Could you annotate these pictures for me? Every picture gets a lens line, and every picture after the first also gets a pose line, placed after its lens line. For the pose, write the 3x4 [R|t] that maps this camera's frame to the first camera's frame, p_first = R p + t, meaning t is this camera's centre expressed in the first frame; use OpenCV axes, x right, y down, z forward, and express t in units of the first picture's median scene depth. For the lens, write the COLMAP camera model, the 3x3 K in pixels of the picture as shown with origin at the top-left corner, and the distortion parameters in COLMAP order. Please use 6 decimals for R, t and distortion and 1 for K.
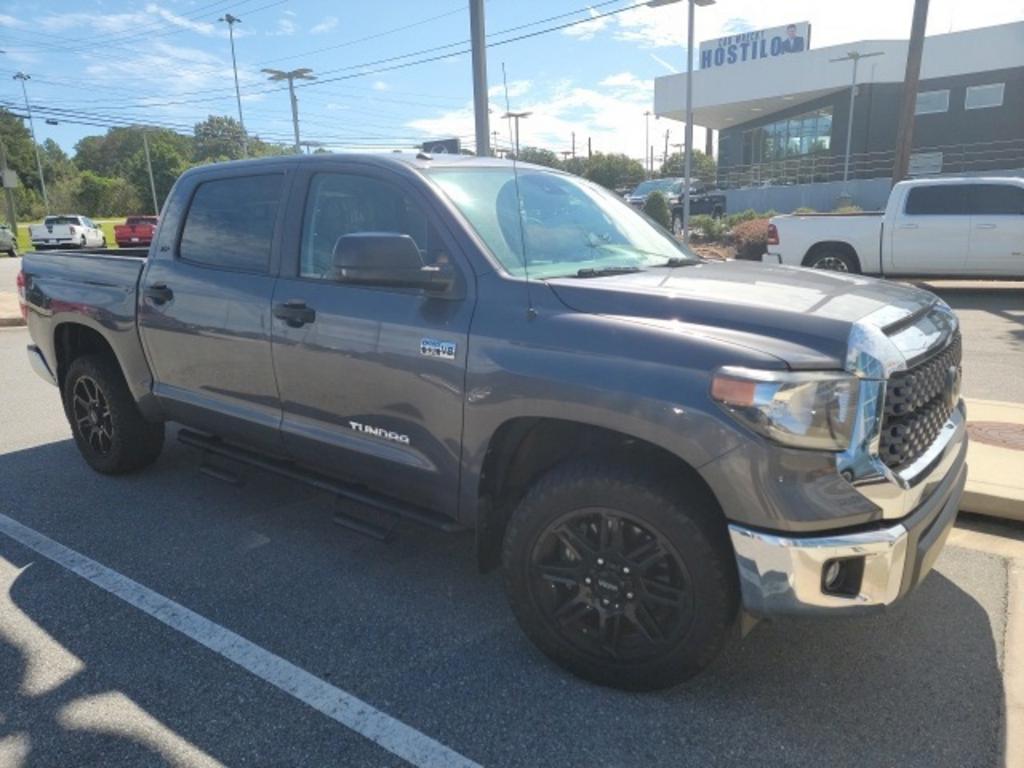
lens RADIAL K [[720.9, 0, 512.0], [0, 720.9, 384.0], [0, 0, 1]] dist [0.075789, -0.063652]
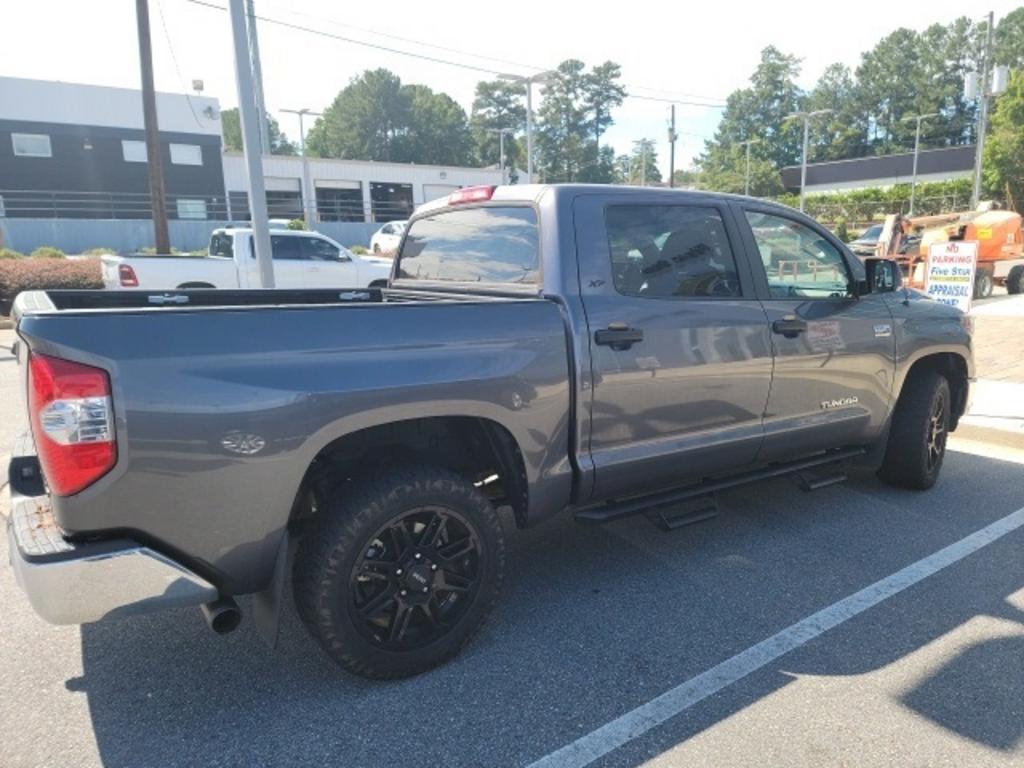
lens RADIAL K [[732.5, 0, 512.0], [0, 732.5, 384.0], [0, 0, 1]] dist [-0.004407, -0.003186]
pose [[0.298259, -0.146309, 0.943205, -1.545579], [0.198950, 0.976007, 0.088485, -0.196580], [-0.933520, 0.161260, 0.320211, 1.051116]]
